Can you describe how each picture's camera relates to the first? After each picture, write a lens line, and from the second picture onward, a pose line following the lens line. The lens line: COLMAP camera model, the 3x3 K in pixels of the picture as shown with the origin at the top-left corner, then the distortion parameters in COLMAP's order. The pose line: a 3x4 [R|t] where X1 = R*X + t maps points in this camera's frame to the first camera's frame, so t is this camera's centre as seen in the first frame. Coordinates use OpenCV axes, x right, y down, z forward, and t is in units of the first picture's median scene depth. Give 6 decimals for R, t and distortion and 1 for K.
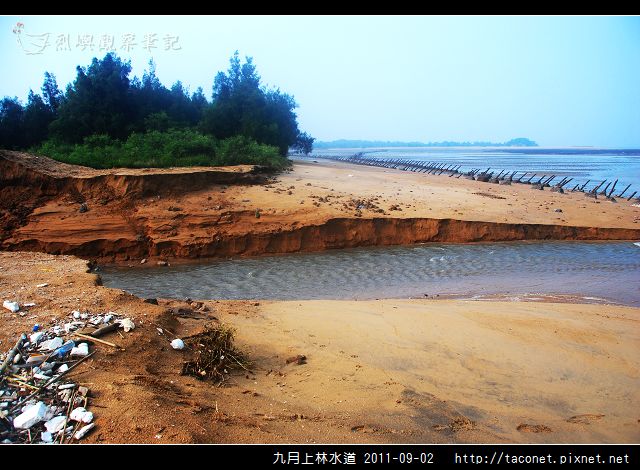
lens RADIAL K [[502.0, 0, 320.0], [0, 502.0, 235.0], [0, 0, 1]] dist [-0.085678, 0.011023]
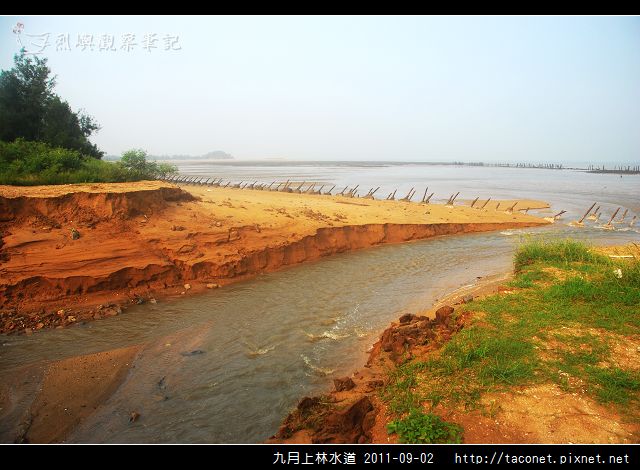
lens RADIAL K [[502.0, 0, 320.0], [0, 502.0, 235.0], [0, 0, 1]] dist [-0.085678, 0.011023]
pose [[0.837094, -0.068590, 0.542742, -0.559234], [0.082395, 0.996599, -0.001134, -0.017081], [-0.540818, 0.045668, 0.839899, 0.090429]]
